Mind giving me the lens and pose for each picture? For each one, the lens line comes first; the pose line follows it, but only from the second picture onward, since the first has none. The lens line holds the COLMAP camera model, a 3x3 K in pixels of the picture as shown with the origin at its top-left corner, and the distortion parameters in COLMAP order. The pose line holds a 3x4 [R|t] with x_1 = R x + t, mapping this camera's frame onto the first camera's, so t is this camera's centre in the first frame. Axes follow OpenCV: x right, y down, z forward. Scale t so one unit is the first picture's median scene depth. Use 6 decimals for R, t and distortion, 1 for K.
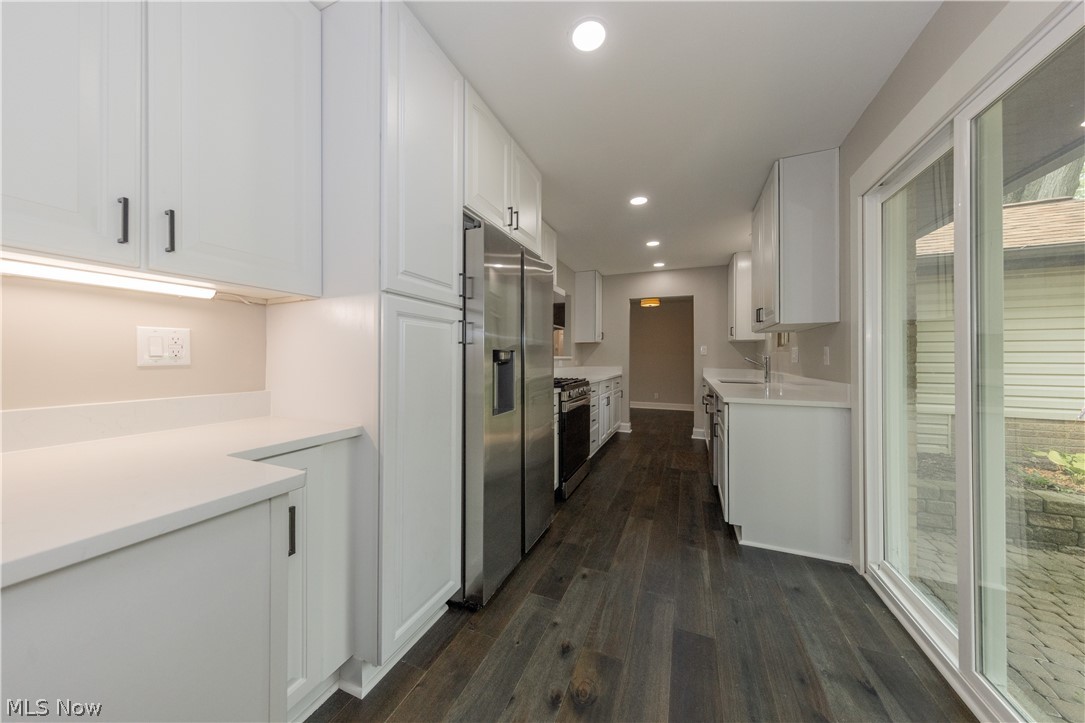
lens RADIAL K [[352.2, 0, 541.9], [0, 352.2, 358.4], [0, 0, 1]] dist [0.000379, -0.000103]
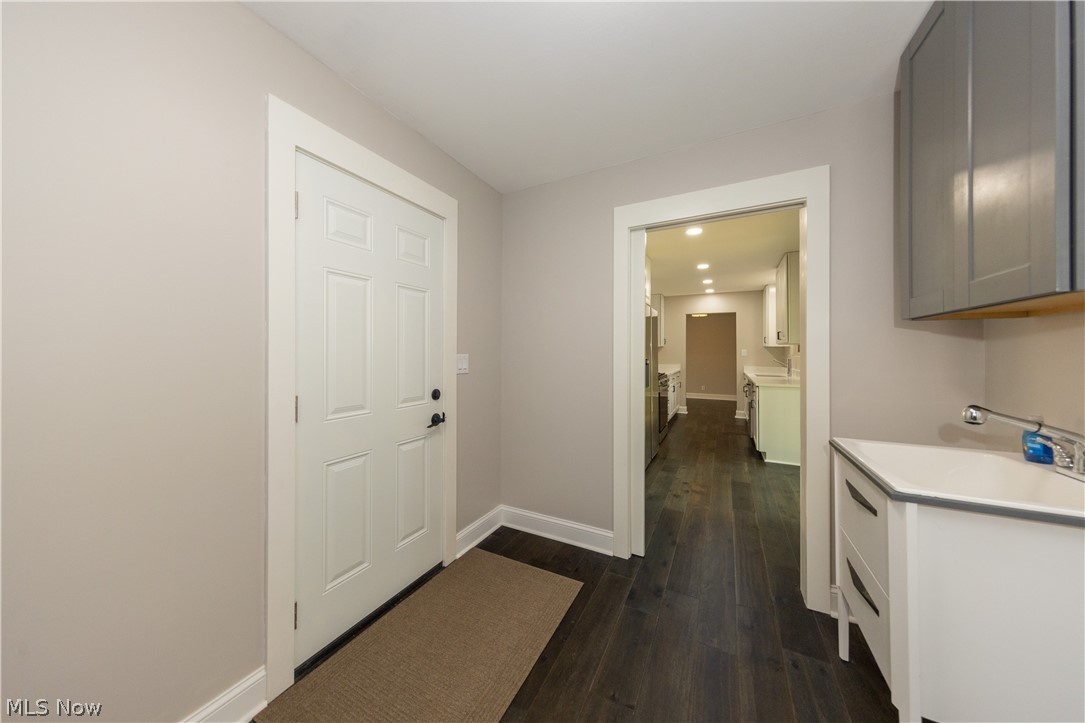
lens RADIAL K [[352.2, 0, 539.5], [0, 352.2, 352.2], [0, 0, 1]] dist [0.000379, -0.000103]
pose [[0.995445, -0.001336, -0.095330, -0.231918], [0.000843, 0.999986, -0.005204, -0.022112], [0.095336, 0.005100, 0.995432, -0.503053]]
